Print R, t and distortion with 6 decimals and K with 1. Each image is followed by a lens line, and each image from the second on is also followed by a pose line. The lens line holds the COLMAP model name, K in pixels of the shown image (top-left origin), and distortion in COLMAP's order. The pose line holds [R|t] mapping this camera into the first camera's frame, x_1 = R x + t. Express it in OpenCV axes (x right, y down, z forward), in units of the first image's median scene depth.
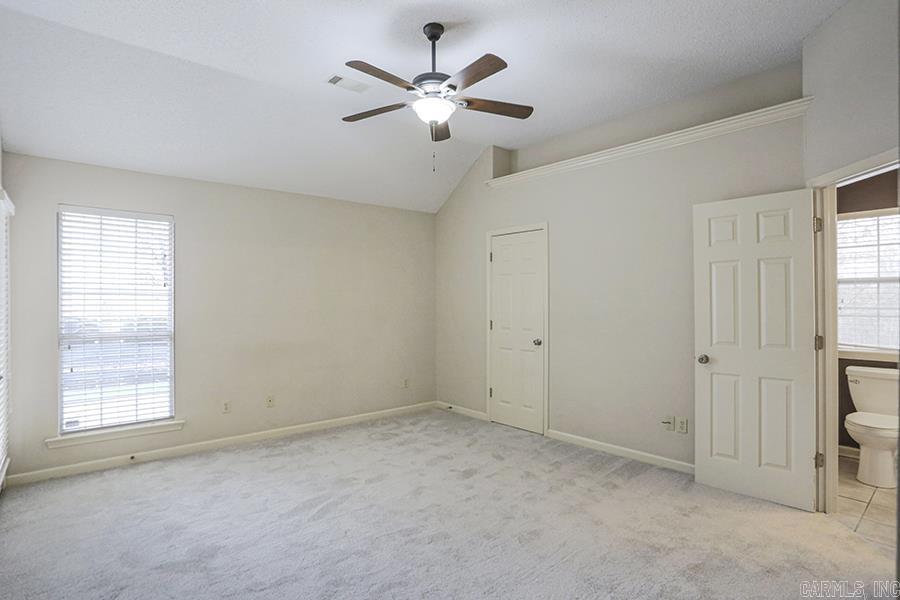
lens RADIAL K [[464.4, 0, 443.6], [0, 464.4, 301.5], [0, 0, 1]] dist [-0.040003, 0.009848]
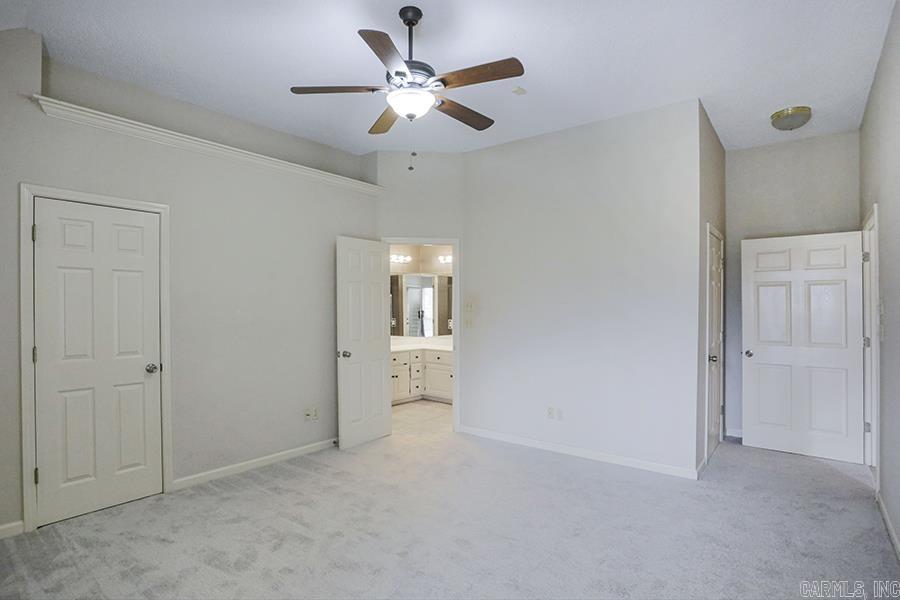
lens RADIAL K [[464.4, 0, 443.2], [0, 464.4, 300.0], [0, 0, 1]] dist [-0.040003, 0.009848]
pose [[-0.175751, 0.010475, 0.984379, -0.671107], [-0.004451, 0.999925, -0.011435, -0.013614], [-0.984425, -0.006391, -0.175691, 0.797658]]
